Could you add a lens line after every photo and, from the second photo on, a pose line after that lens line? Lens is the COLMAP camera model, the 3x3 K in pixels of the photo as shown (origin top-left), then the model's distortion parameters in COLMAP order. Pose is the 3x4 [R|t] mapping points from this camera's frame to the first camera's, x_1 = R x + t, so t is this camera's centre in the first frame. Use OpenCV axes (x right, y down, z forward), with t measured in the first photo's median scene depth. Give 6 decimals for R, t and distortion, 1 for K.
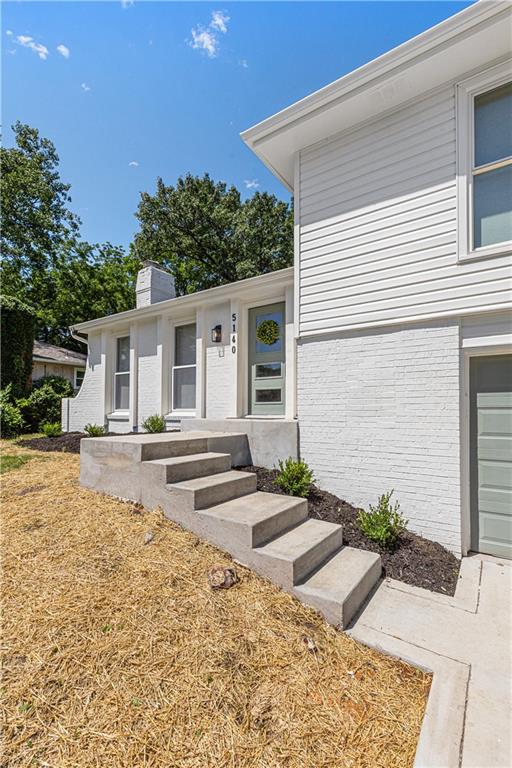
lens RADIAL K [[347.1, 0, 261.2], [0, 347.1, 403.1], [0, 0, 1]] dist [0.002198, 0.000810]
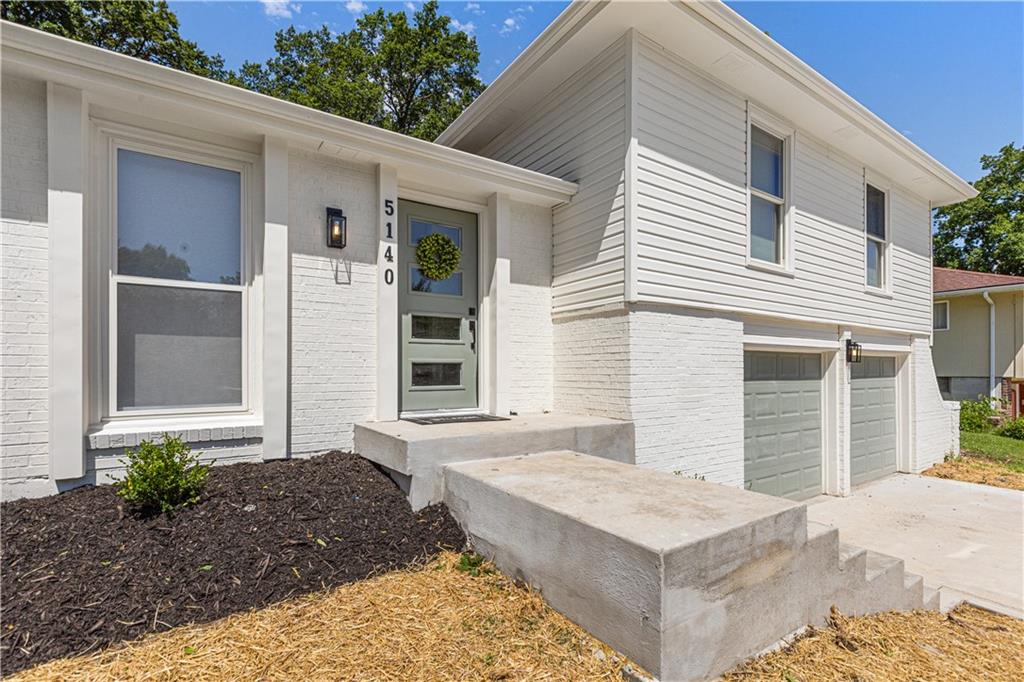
lens RADIAL K [[462.9, 0, 512.1], [0, 462.9, 367.0], [0, 0, 1]] dist [0.002198, 0.000810]
pose [[0.392691, 0.004689, 0.919659, -0.464693], [-0.023163, 0.999720, 0.004793, -0.030204], [-0.919379, -0.023184, 0.392689, 0.471312]]
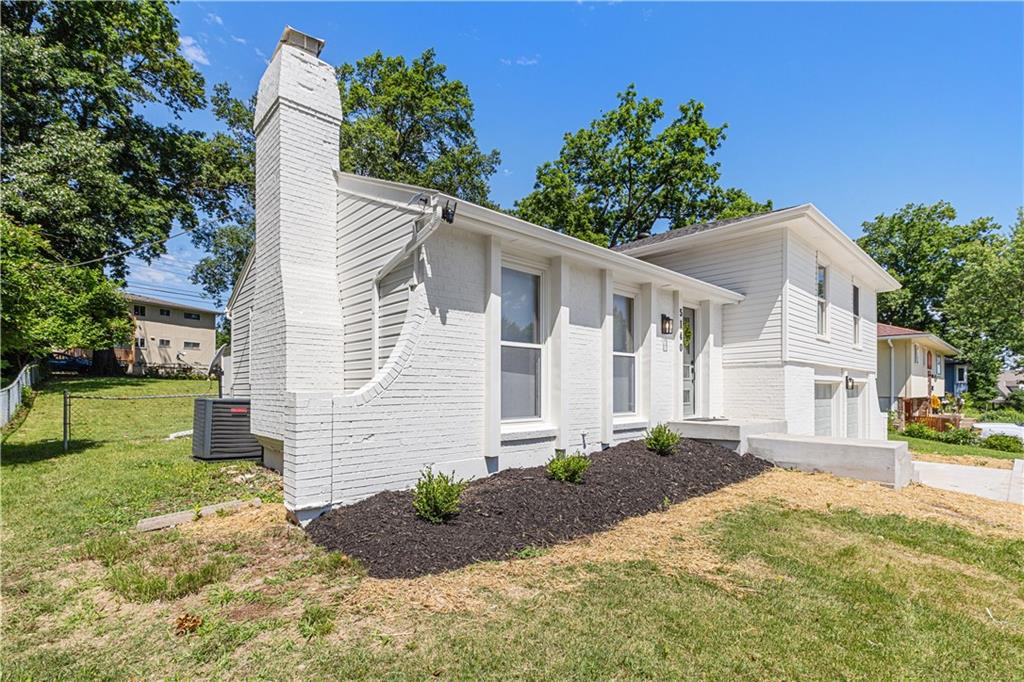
lens RADIAL K [[462.9, 0, 517.4], [0, 462.9, 387.6], [0, 0, 1]] dist [0.002198, 0.000810]
pose [[0.234849, 0.006169, 0.972012, -1.091452], [-0.026205, 0.999657, -0.000013, -0.027544], [-0.971679, -0.025468, 0.234930, 0.891108]]
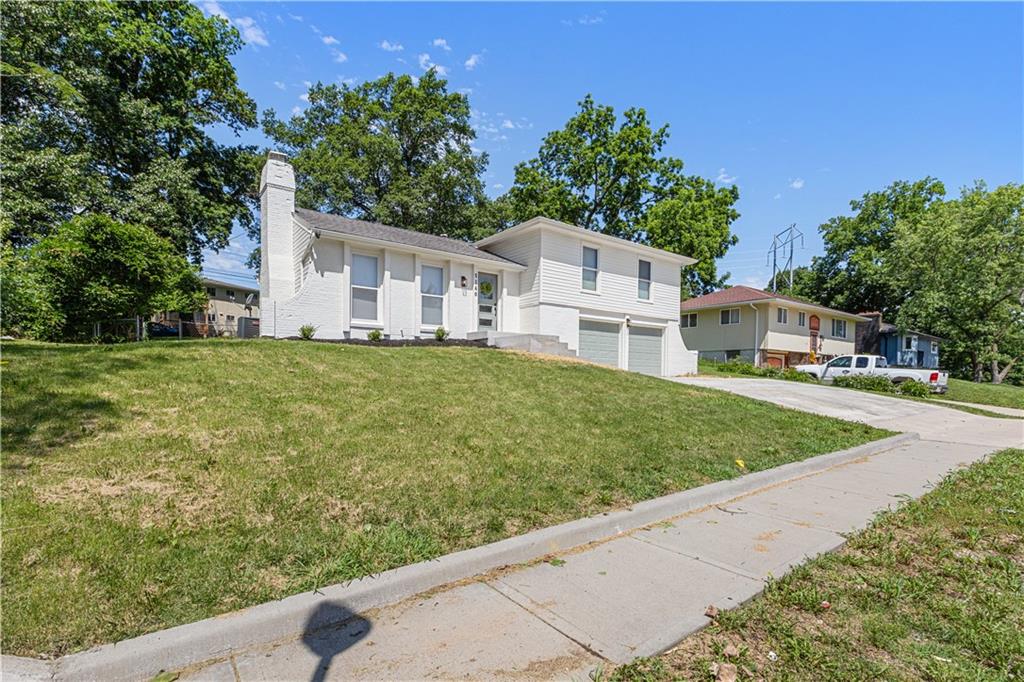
lens RADIAL K [[462.9, 0, 512.8], [0, 462.9, 388.2], [0, 0, 1]] dist [0.002198, 0.000810]
pose [[0.337853, -0.025643, 0.940849, -1.771588], [-0.035627, 0.998564, 0.040009, 0.176337], [-0.940524, -0.047036, 0.336454, 0.005128]]
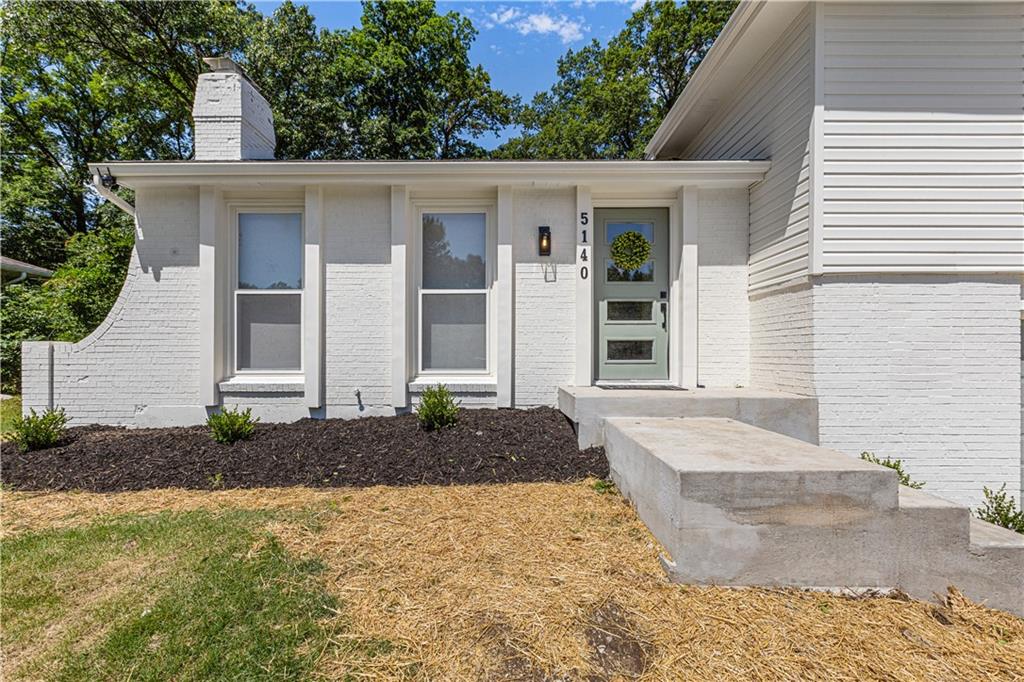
lens RADIAL K [[462.9, 0, 517.1], [0, 462.9, 349.6], [0, 0, 1]] dist [0.002198, 0.000810]
pose [[0.831476, 0.004039, 0.555546, -0.486800], [-0.014500, 0.999791, 0.014433, -0.024682], [-0.555371, -0.020056, 0.831361, 0.314112]]
